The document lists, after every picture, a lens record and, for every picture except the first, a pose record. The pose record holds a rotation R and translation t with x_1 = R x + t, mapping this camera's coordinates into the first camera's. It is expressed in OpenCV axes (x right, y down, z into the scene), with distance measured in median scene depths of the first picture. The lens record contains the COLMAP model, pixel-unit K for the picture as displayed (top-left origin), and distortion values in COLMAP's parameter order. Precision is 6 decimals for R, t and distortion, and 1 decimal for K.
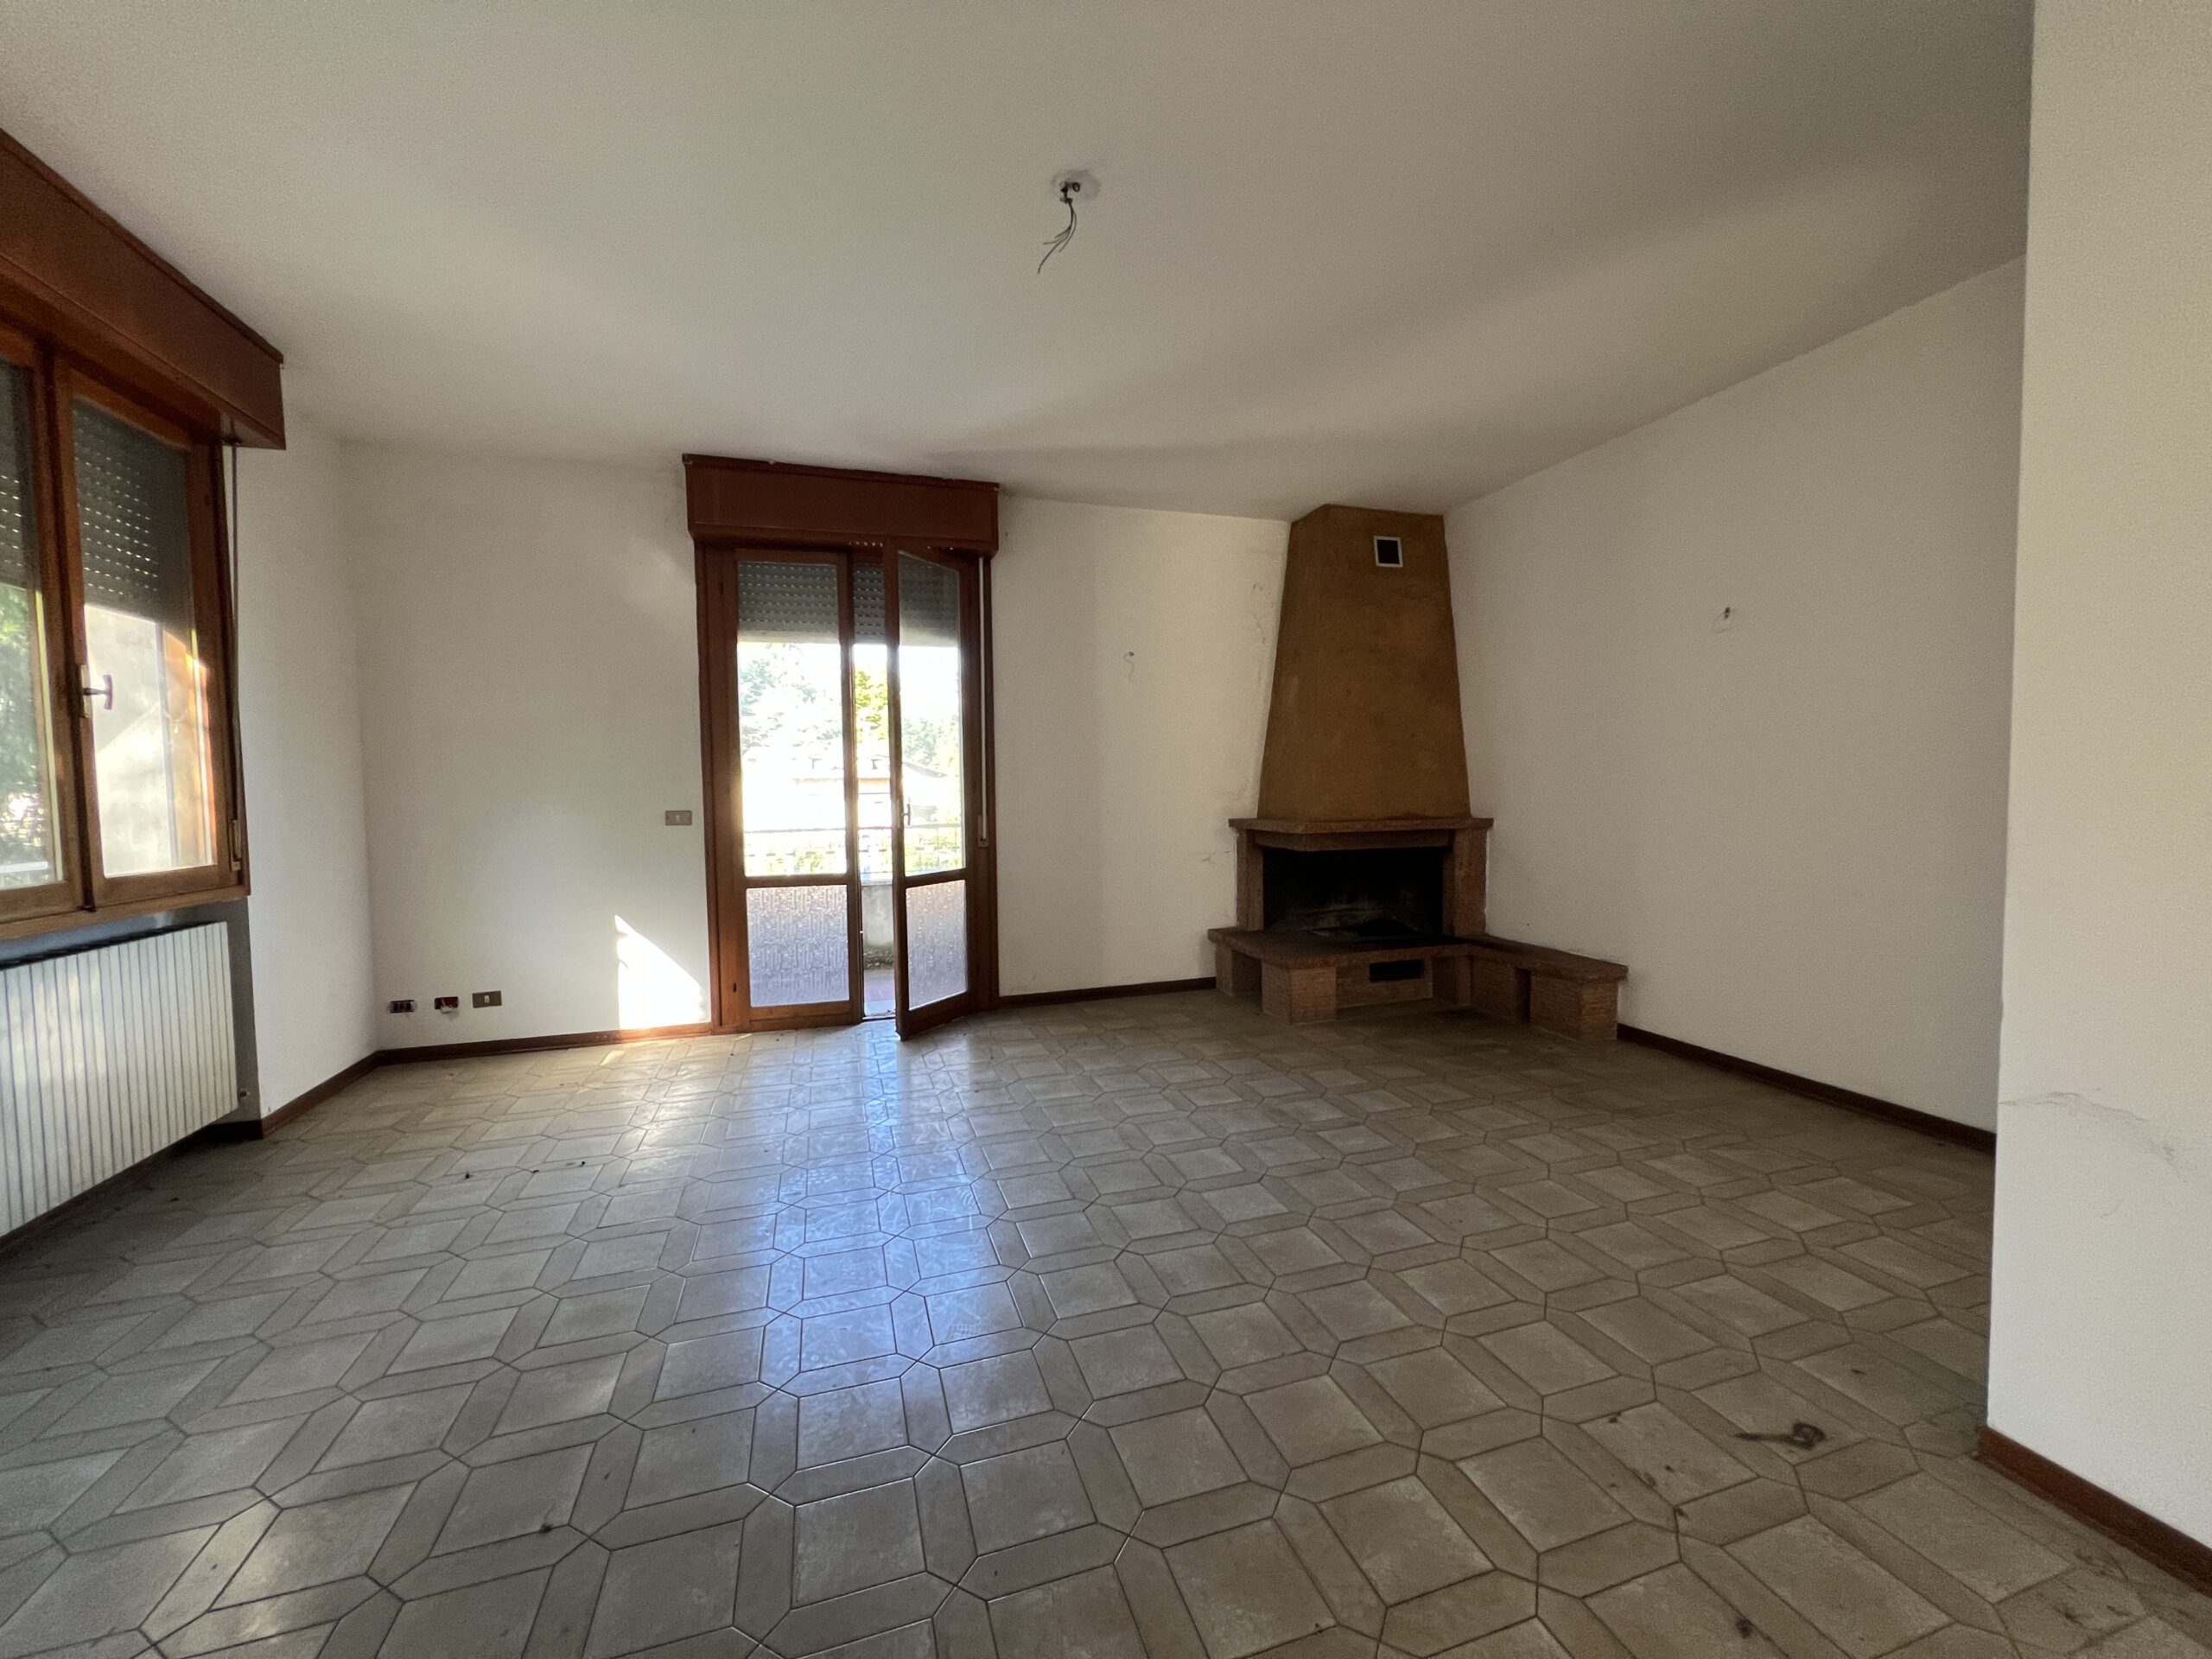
lens RADIAL K [[883.9, 0, 1102.7], [0, 883.9, 832.5], [0, 0, 1]] dist [-0.000936, 0.000709]
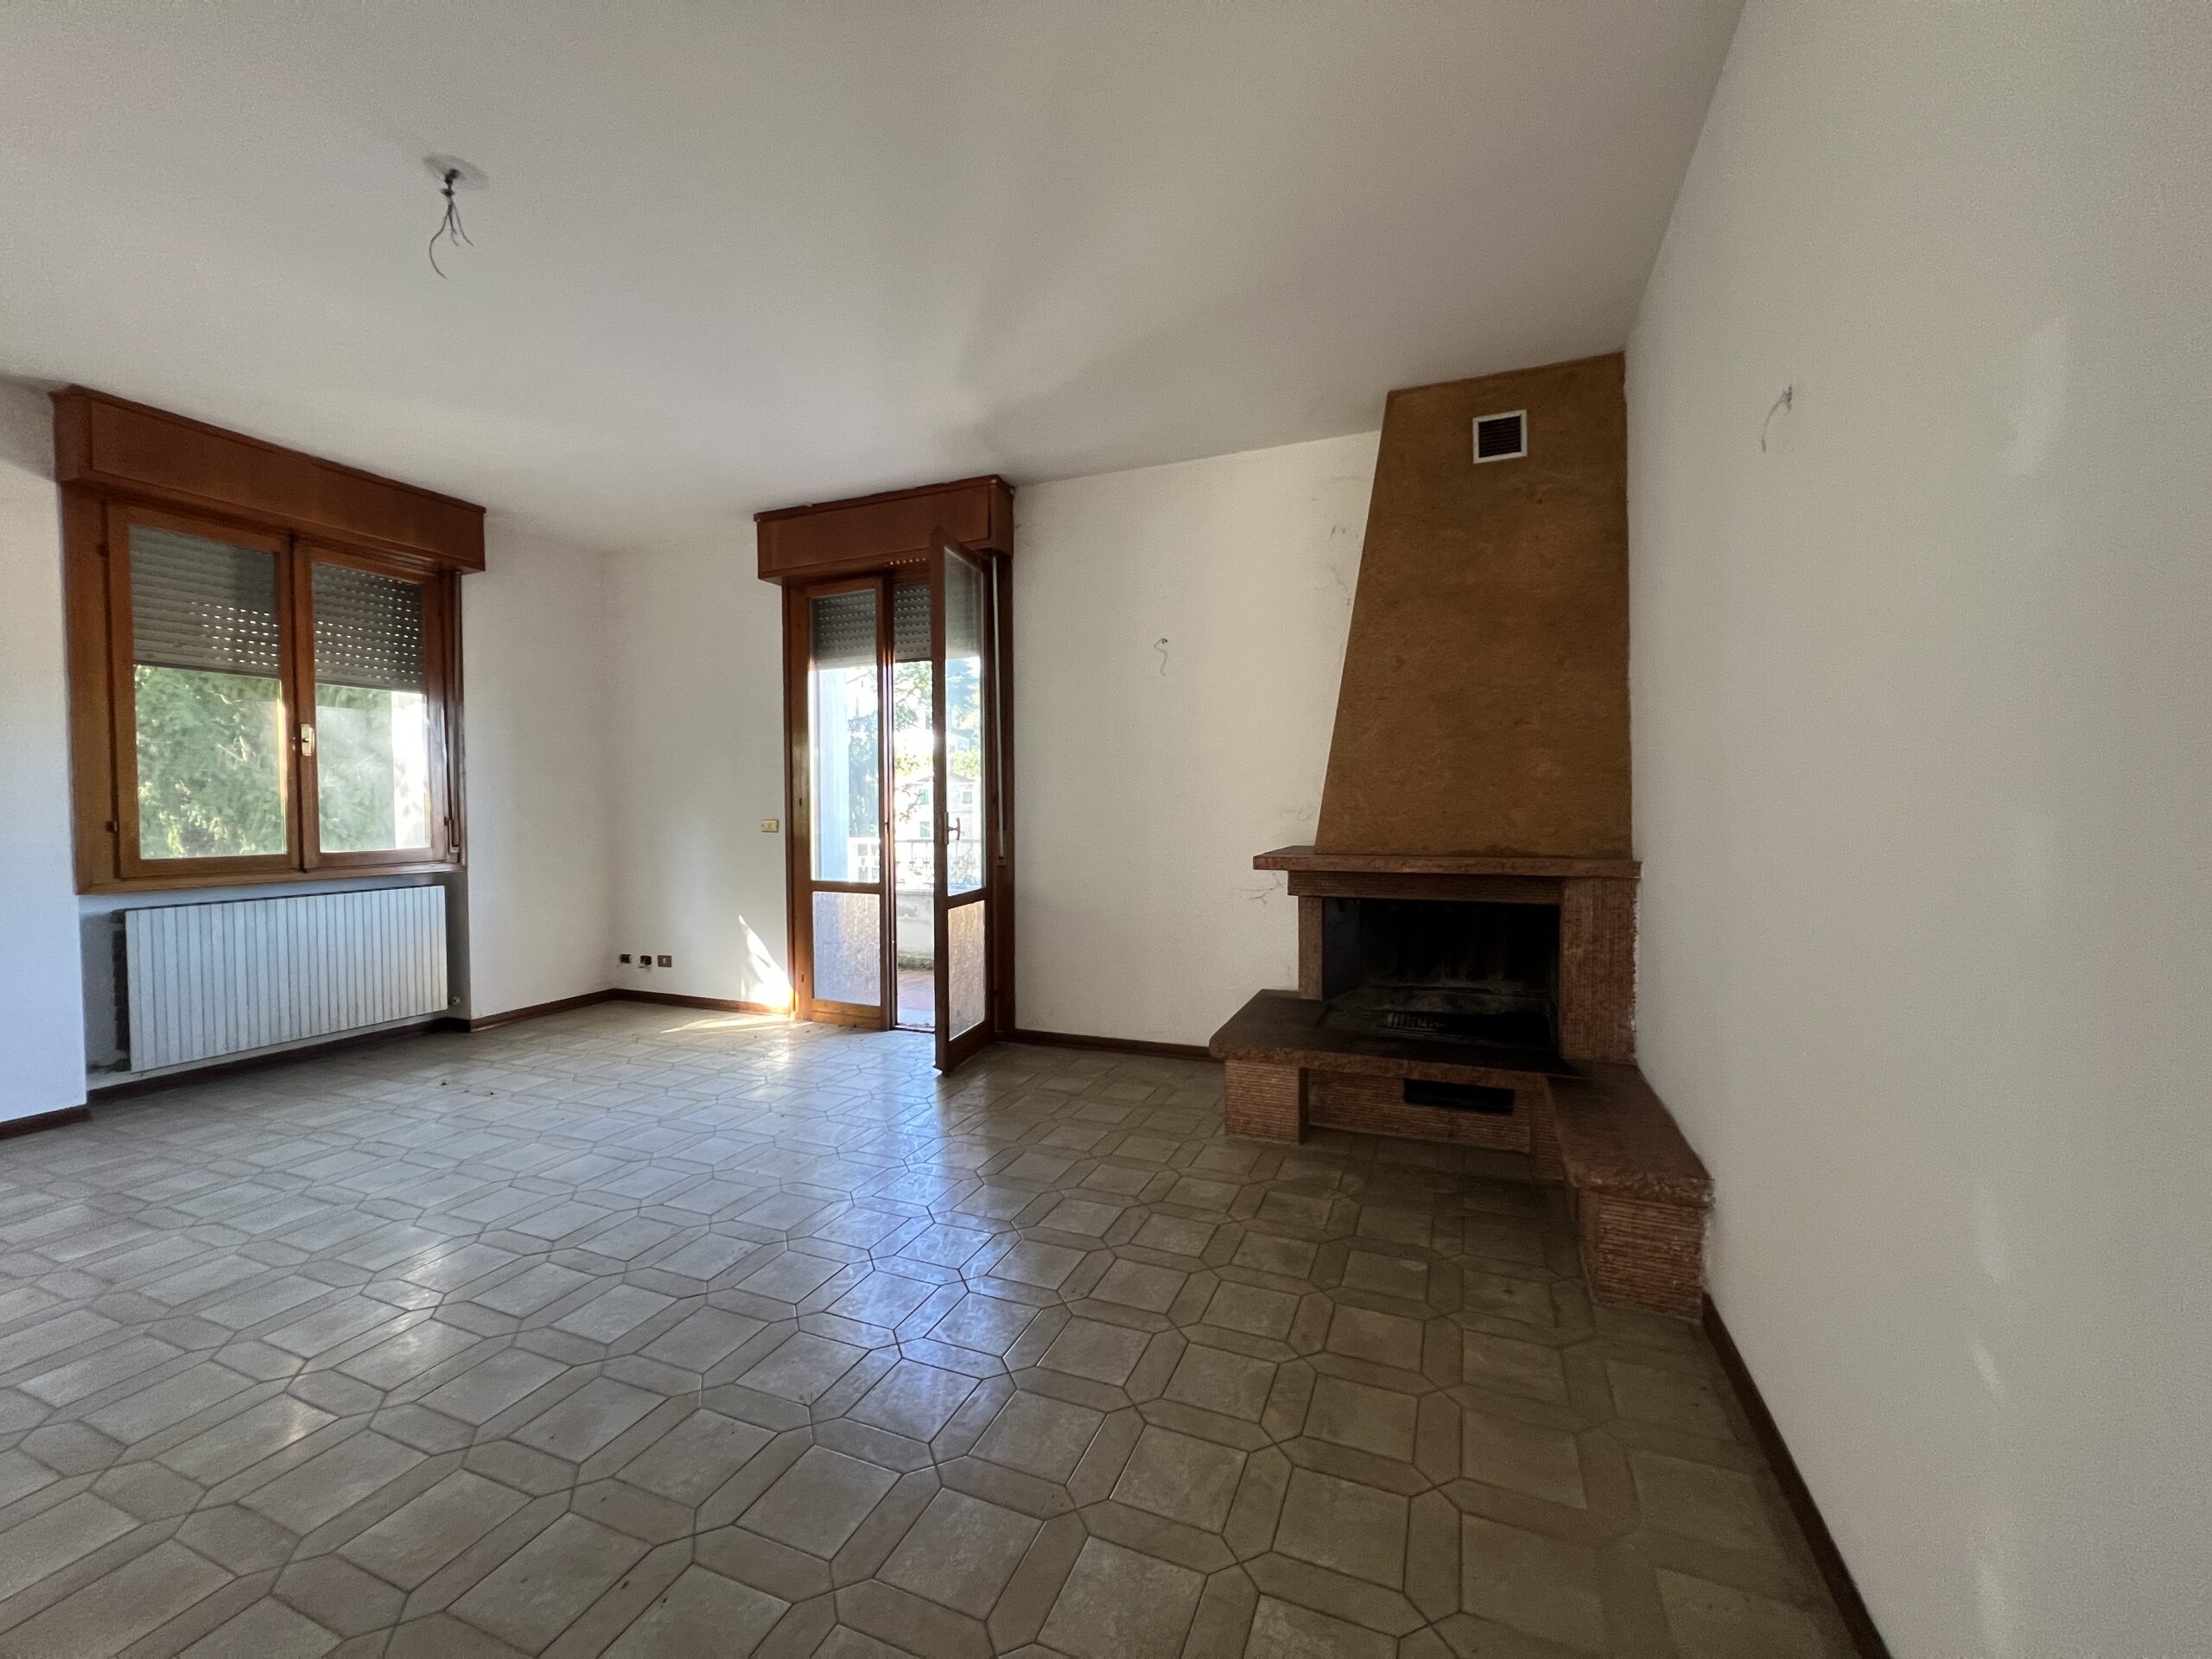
lens RADIAL K [[883.9, 0, 1102.3], [0, 883.9, 830.2], [0, 0, 1]] dist [-0.000936, 0.000709]
pose [[0.767070, 0.026687, -0.641008, 0.594386], [-0.038281, 0.999258, -0.004206, -0.022659], [0.640420, 0.027765, 0.767523, 0.381905]]
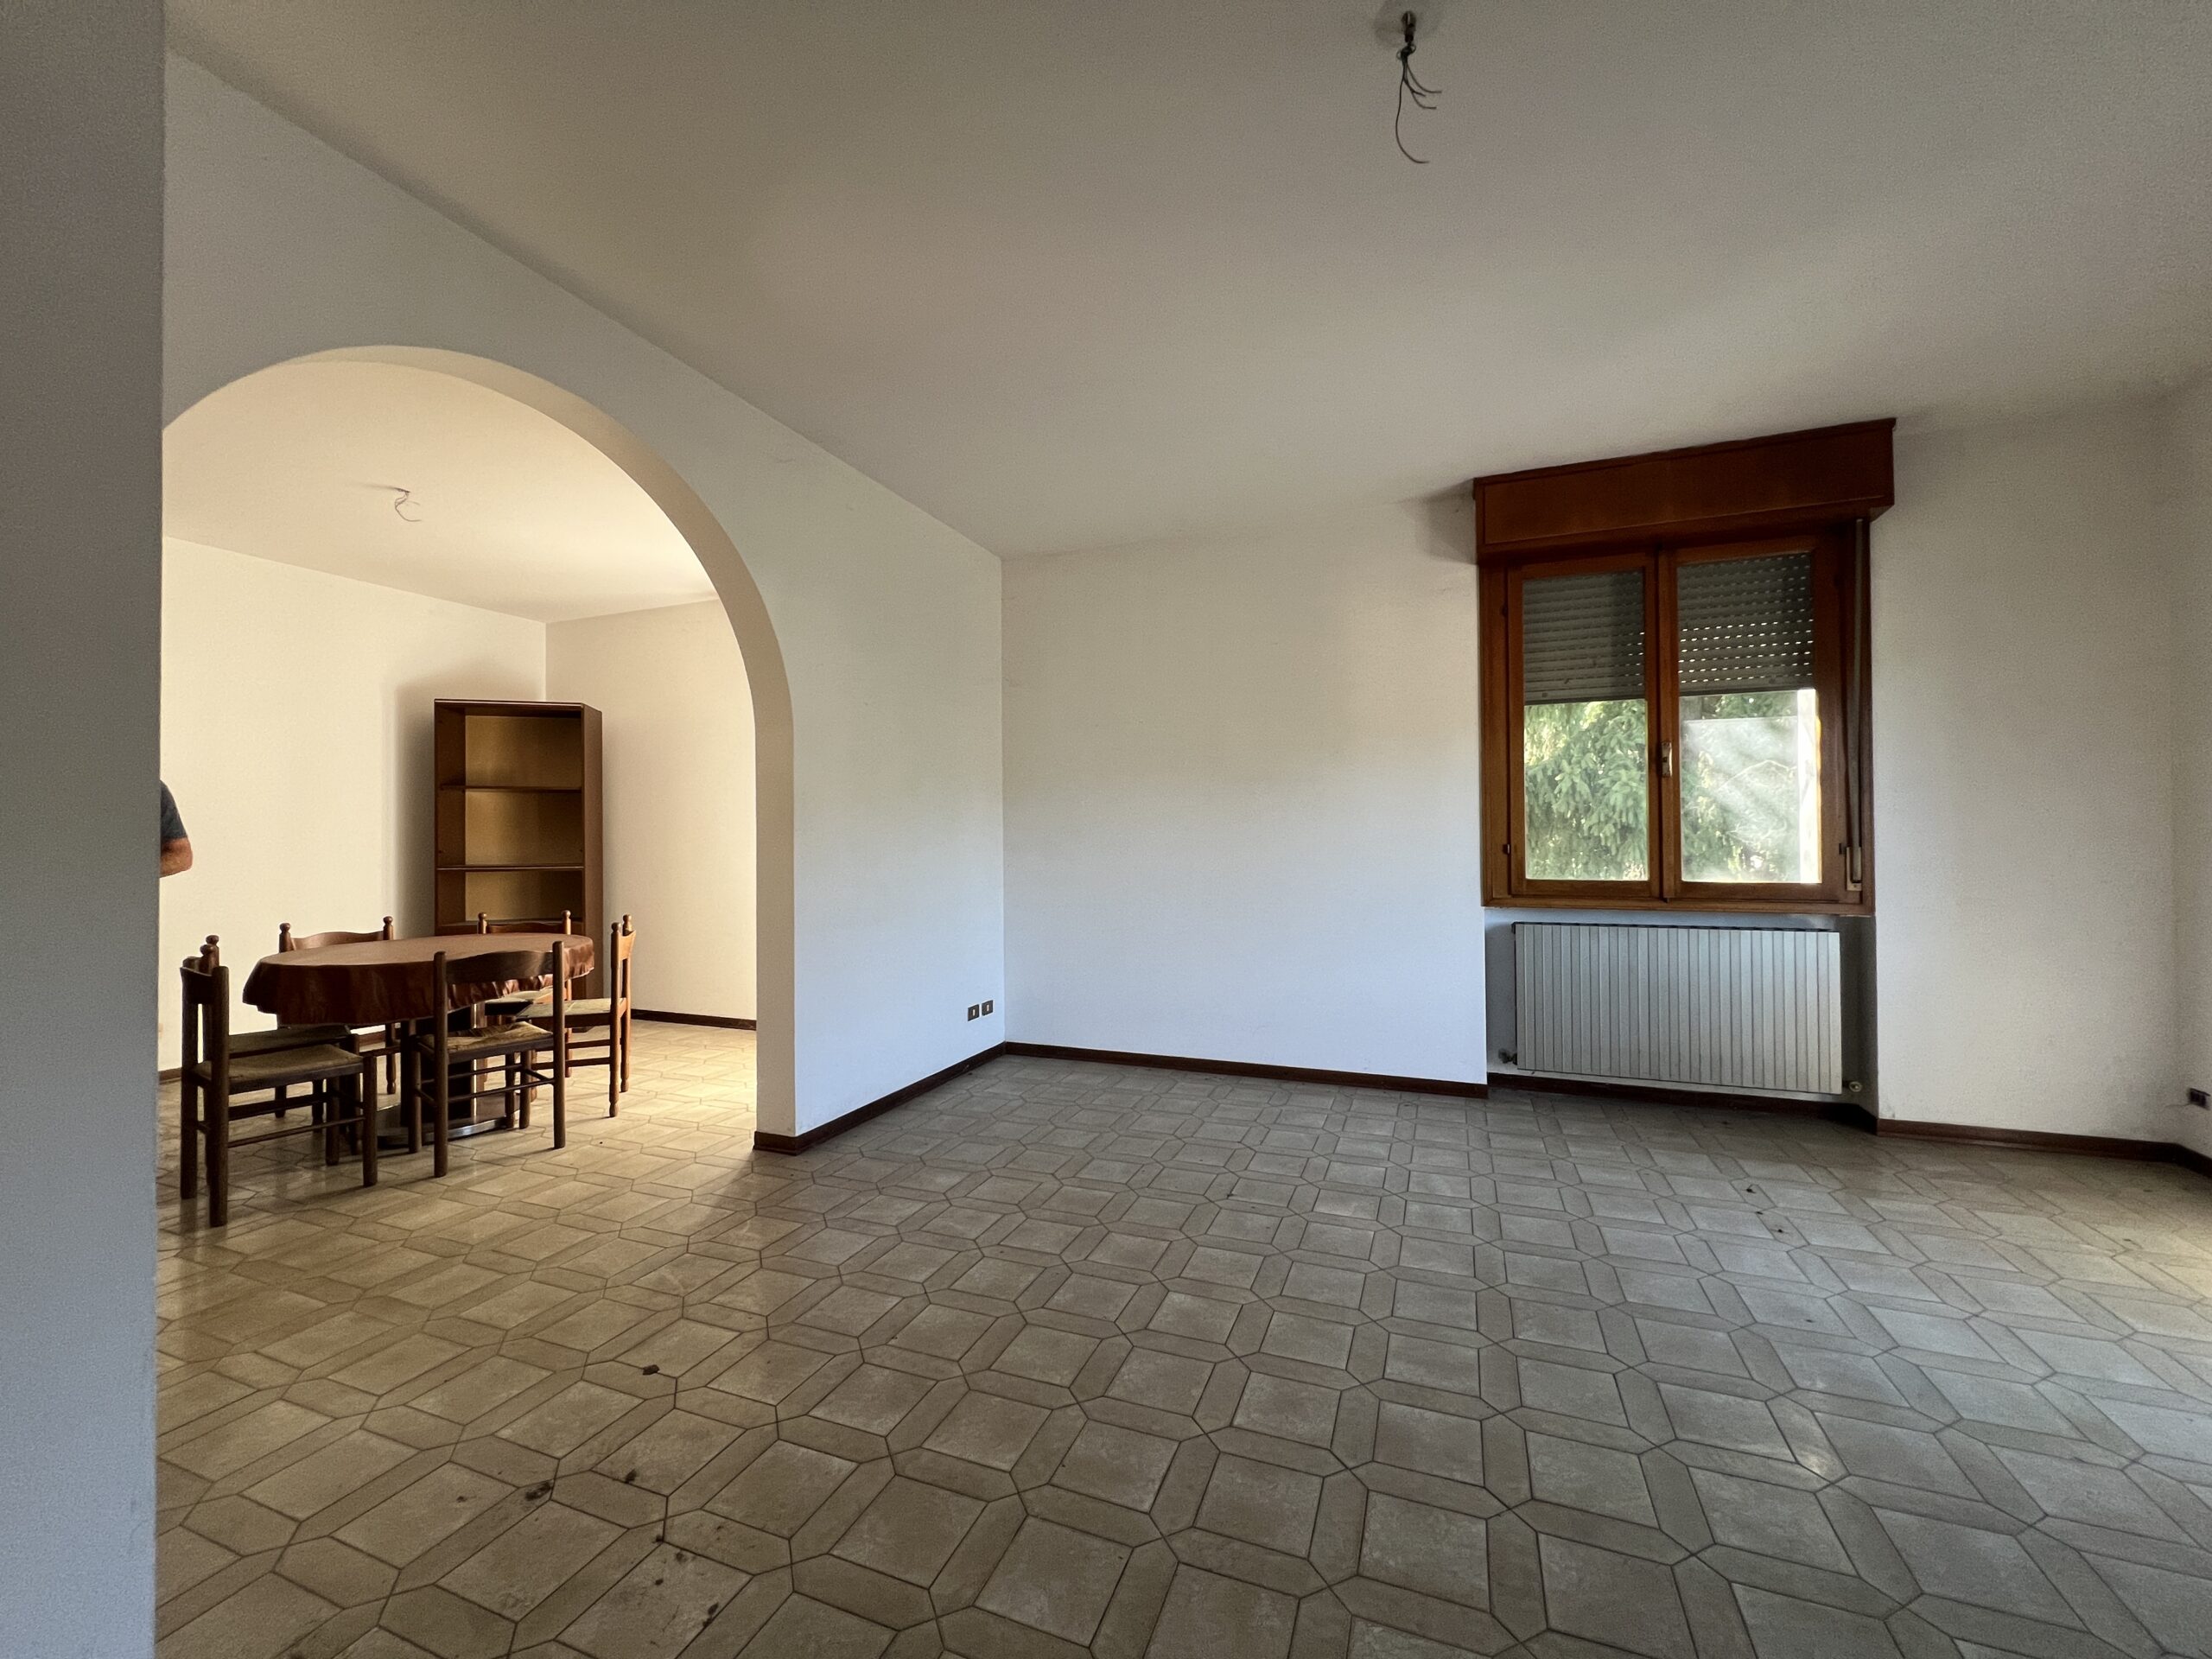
lens RADIAL K [[887.2, 0, 1103.1], [0, 887.2, 827.2], [0, 0, 1]] dist [-0.002187, 0.000402]
pose [[-0.631472, 0.010652, -0.775325, 0.373875], [-0.025054, 0.999103, 0.034132, -0.038576], [0.774994, 0.040978, -0.630639, 0.675809]]
